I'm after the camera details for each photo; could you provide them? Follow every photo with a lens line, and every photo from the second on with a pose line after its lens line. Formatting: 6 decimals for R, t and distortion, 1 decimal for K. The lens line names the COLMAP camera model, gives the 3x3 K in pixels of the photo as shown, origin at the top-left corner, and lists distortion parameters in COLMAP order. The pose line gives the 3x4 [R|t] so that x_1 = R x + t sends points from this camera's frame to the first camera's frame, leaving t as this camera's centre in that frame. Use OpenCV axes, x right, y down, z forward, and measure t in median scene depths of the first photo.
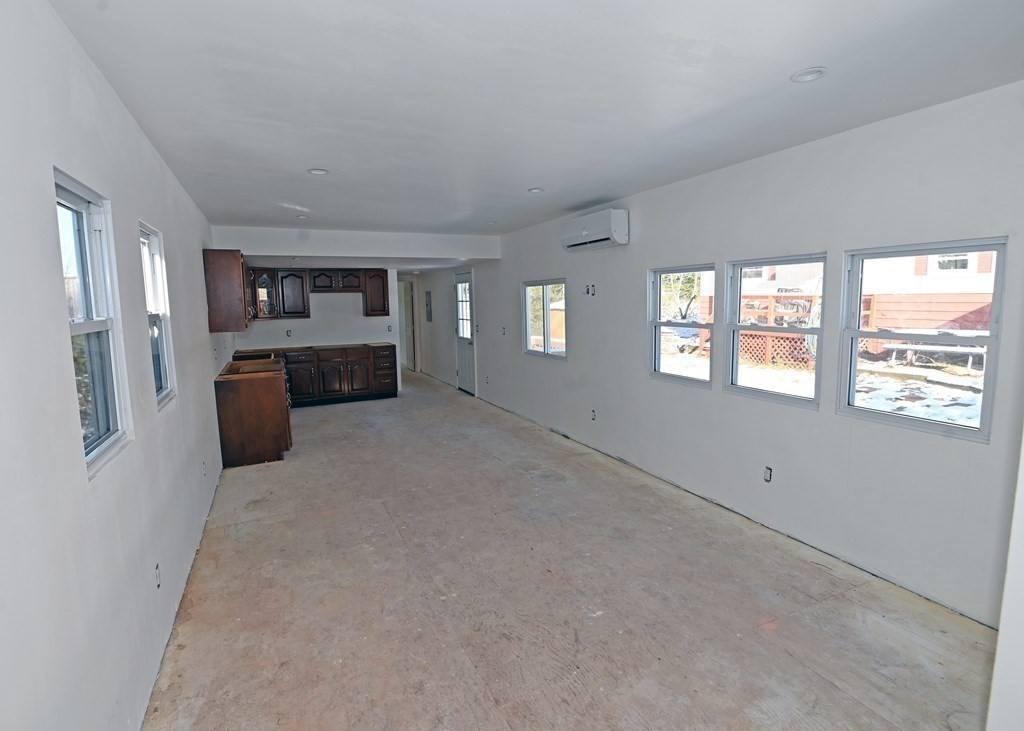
lens RADIAL K [[505.9, 0, 515.6], [0, 505.9, 364.7], [0, 0, 1]] dist [-0.016428, -0.001968]
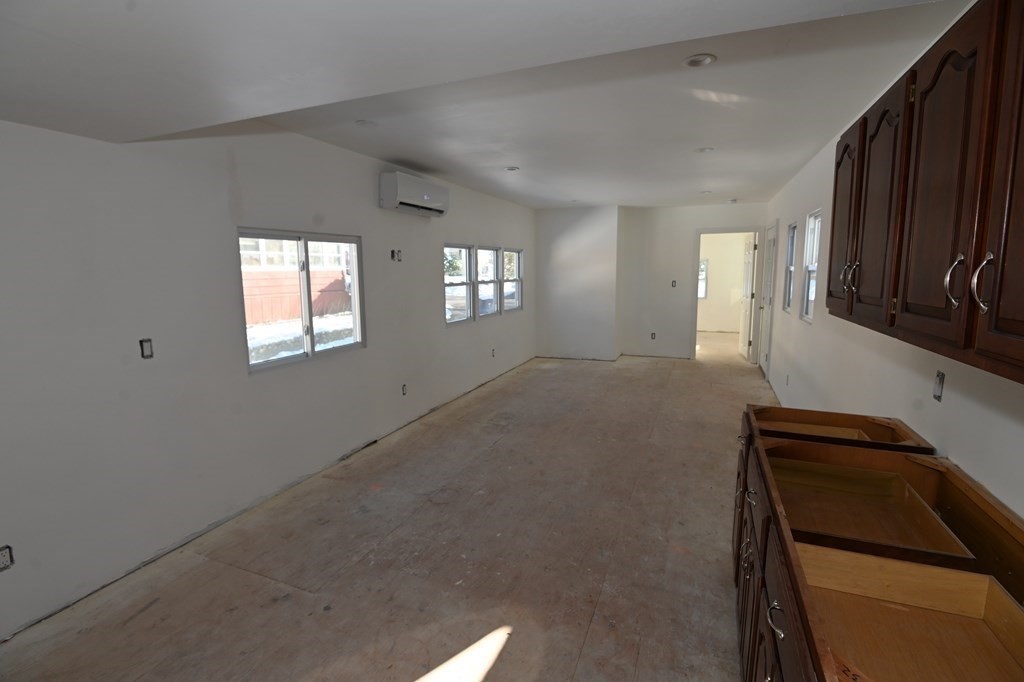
lens RADIAL K [[468.5, 0, 509.6], [0, 468.5, 332.6], [0, 0, 1]] dist [-0.028009, -0.000368]
pose [[-0.667553, -0.080457, 0.740202, -0.657577], [0.112099, 0.971952, 0.206745, -0.172926], [-0.736075, 0.220989, -0.639811, 1.497246]]
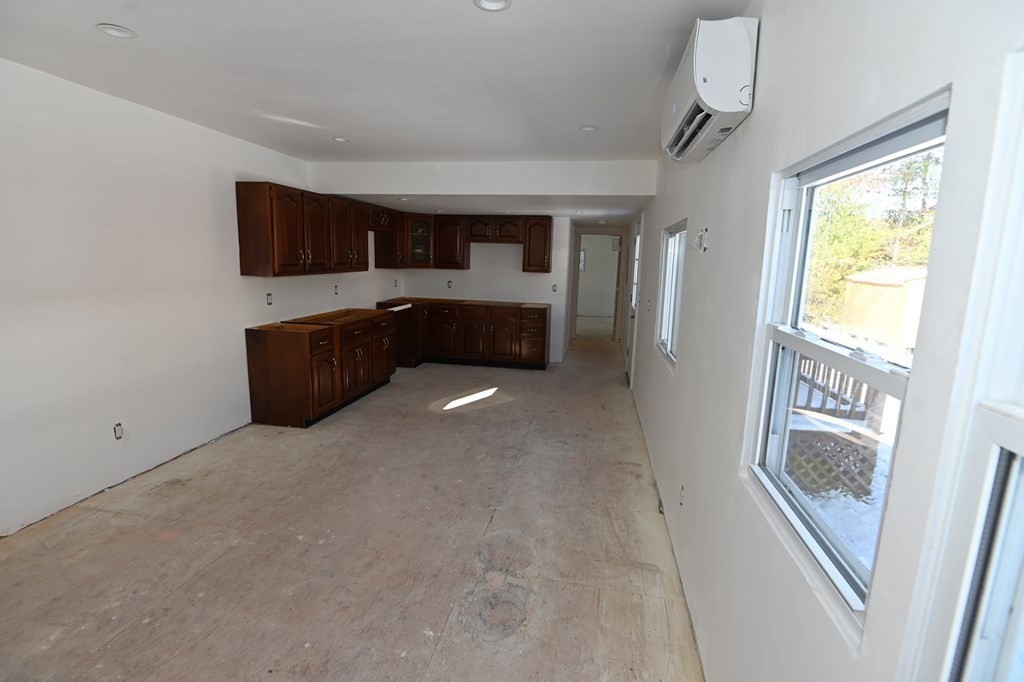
lens RADIAL K [[468.5, 0, 513.1], [0, 468.5, 337.5], [0, 0, 1]] dist [-0.028009, -0.000368]
pose [[0.810979, 0.139881, -0.568108, 0.276887], [-0.118707, 0.990142, 0.074341, -0.072128], [0.572907, 0.007149, 0.819589, 0.574798]]
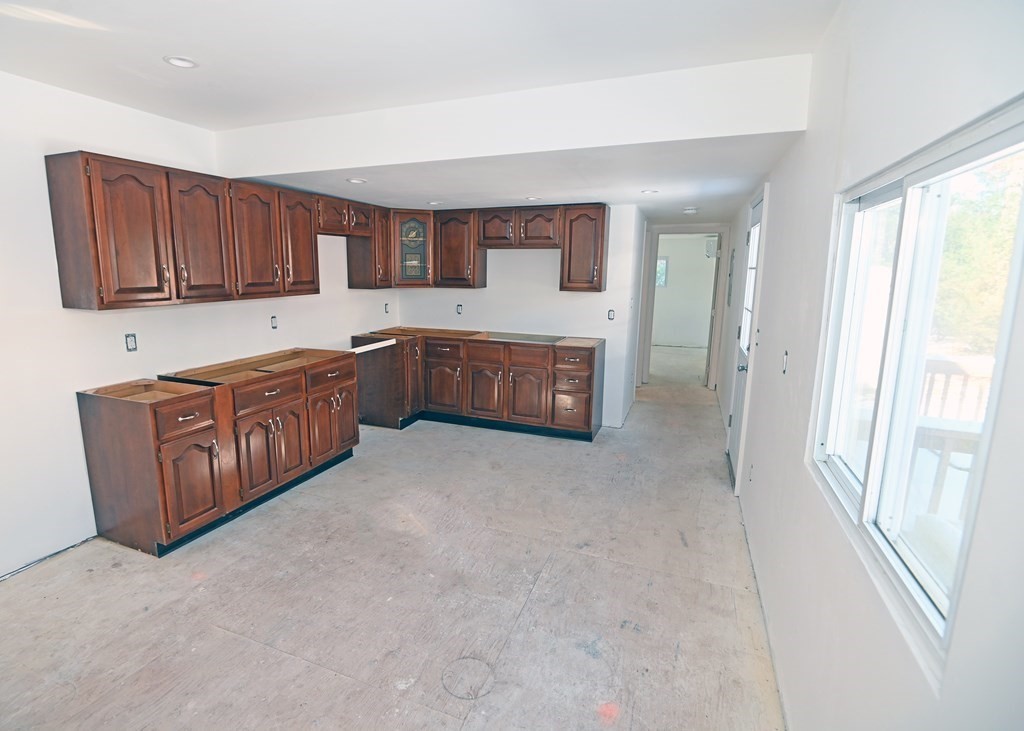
lens RADIAL K [[505.9, 0, 471.5], [0, 505.9, 361.0], [0, 0, 1]] dist [-0.016428, -0.001968]
pose [[0.662084, 0.156714, -0.732861, 0.116599], [-0.114348, 0.987566, 0.107874, -0.115756], [0.740654, 0.012380, 0.671772, 0.933420]]
